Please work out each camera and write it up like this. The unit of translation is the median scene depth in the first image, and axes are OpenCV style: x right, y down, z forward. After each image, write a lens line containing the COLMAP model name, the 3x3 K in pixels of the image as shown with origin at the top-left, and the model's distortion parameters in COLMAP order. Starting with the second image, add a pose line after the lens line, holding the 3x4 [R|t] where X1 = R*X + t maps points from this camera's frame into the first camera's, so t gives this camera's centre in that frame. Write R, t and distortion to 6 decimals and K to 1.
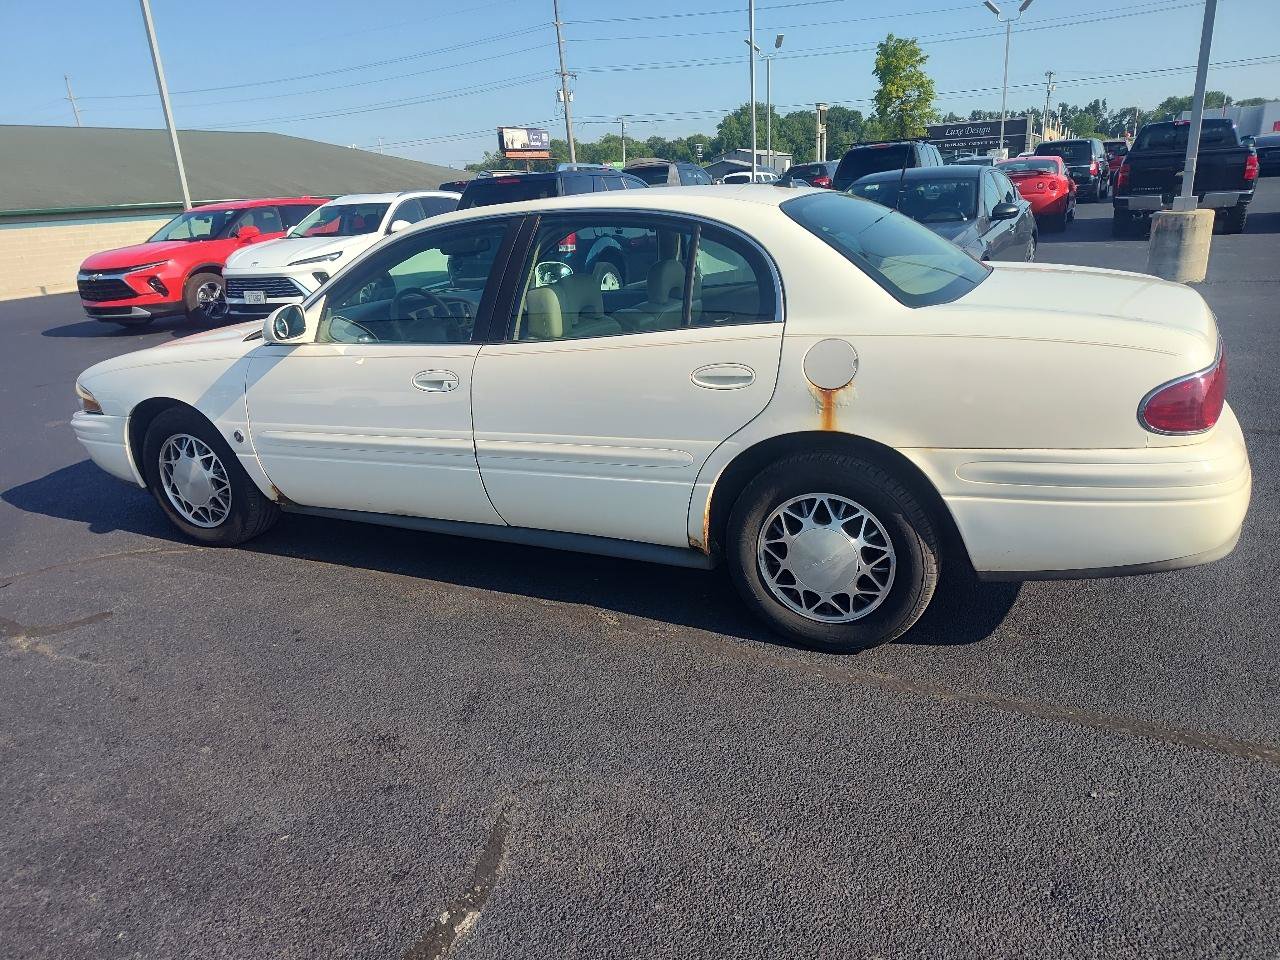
lens RADIAL K [[890.8, 0, 634.1], [0, 890.8, 505.0], [0, 0, 1]] dist [0.025037, -0.028752]
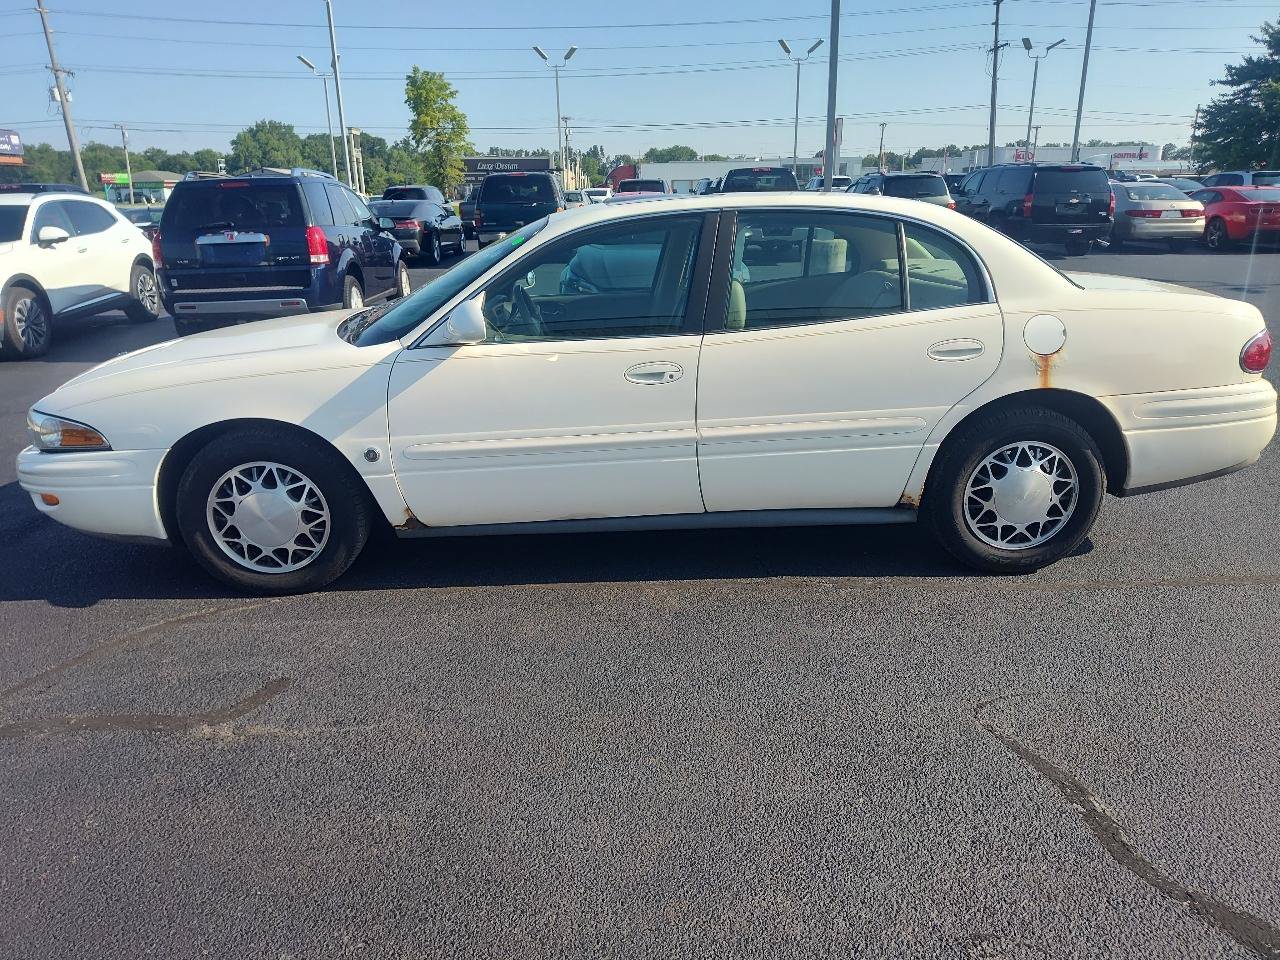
lens RADIAL K [[890.8, 0, 643.9], [0, 890.8, 500.8], [0, 0, 1]] dist [0.025037, -0.028752]
pose [[0.877641, -0.111163, 0.466251, -0.682764], [0.125854, 0.992049, -0.000376, 0.001591], [-0.462501, 0.059010, 0.884653, 0.127243]]
